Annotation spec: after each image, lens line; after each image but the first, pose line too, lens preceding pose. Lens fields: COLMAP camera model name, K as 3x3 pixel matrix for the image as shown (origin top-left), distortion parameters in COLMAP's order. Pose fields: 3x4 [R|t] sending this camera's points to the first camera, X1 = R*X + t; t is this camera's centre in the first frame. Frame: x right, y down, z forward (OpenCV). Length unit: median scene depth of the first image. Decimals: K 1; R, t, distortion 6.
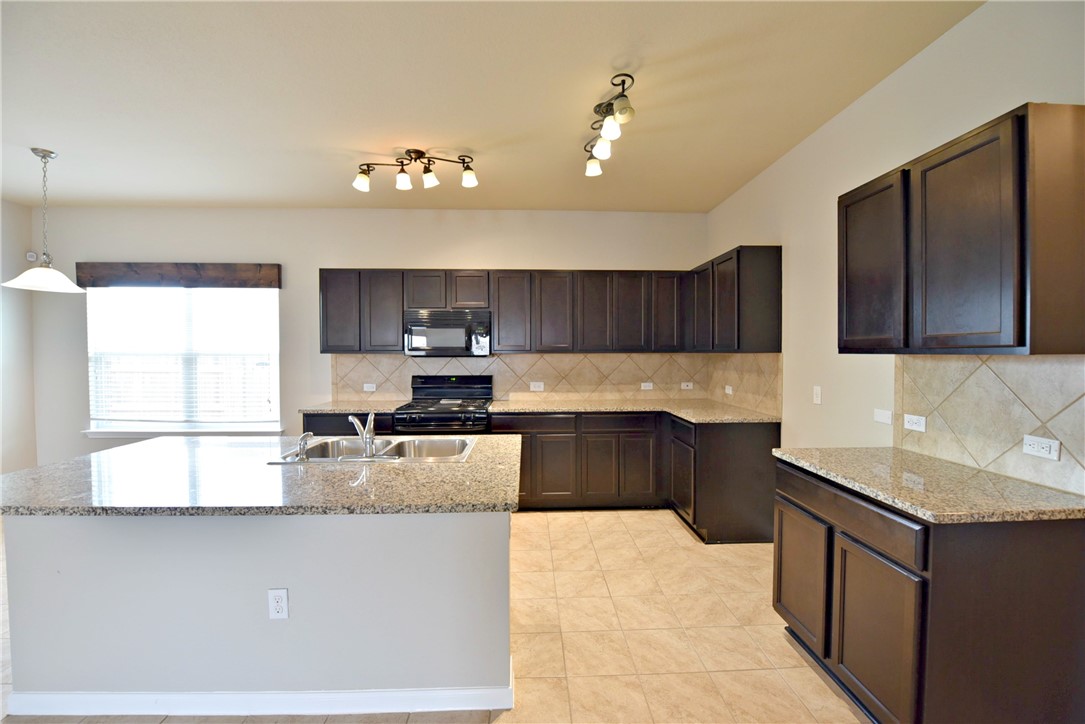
lens RADIAL K [[444.0, 0, 546.4], [0, 444.0, 362.4], [0, 0, 1]] dist [-0.020056, -0.000291]
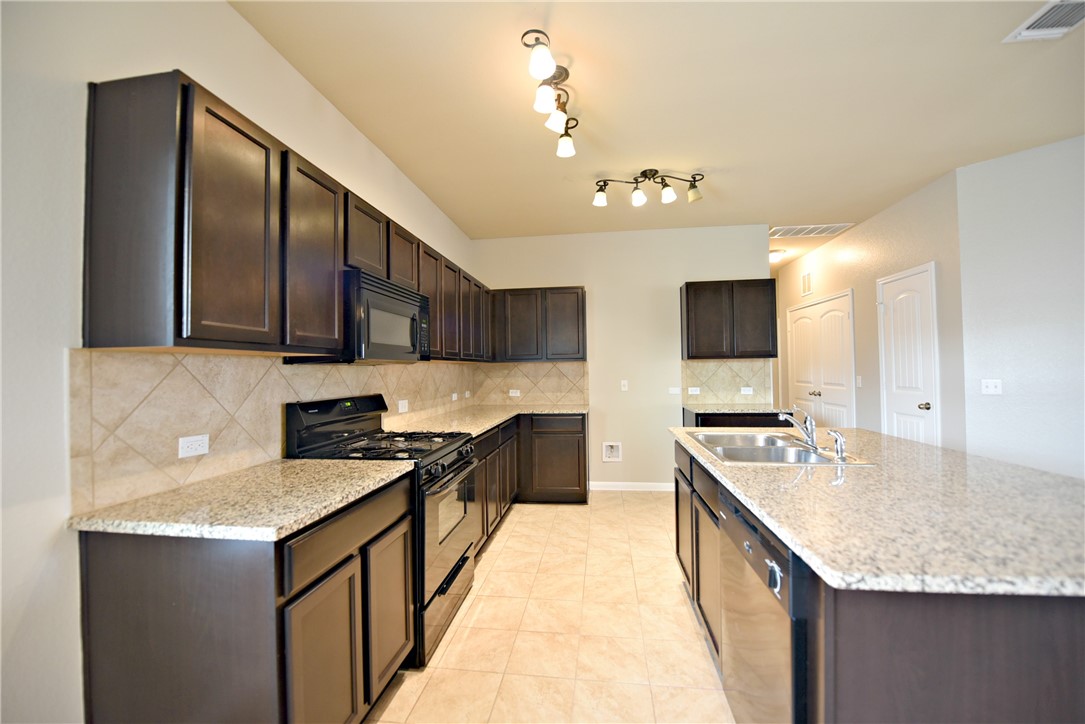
lens RADIAL K [[431.5, 0, 545.4], [0, 431.5, 361.3], [0, 0, 1]] dist [-0.020498, -0.000557]
pose [[0.177323, 0.017664, 0.983994, -0.884075], [0.038065, 0.998968, -0.024792, 0.008105], [-0.983416, 0.041852, 0.176467, 0.824009]]
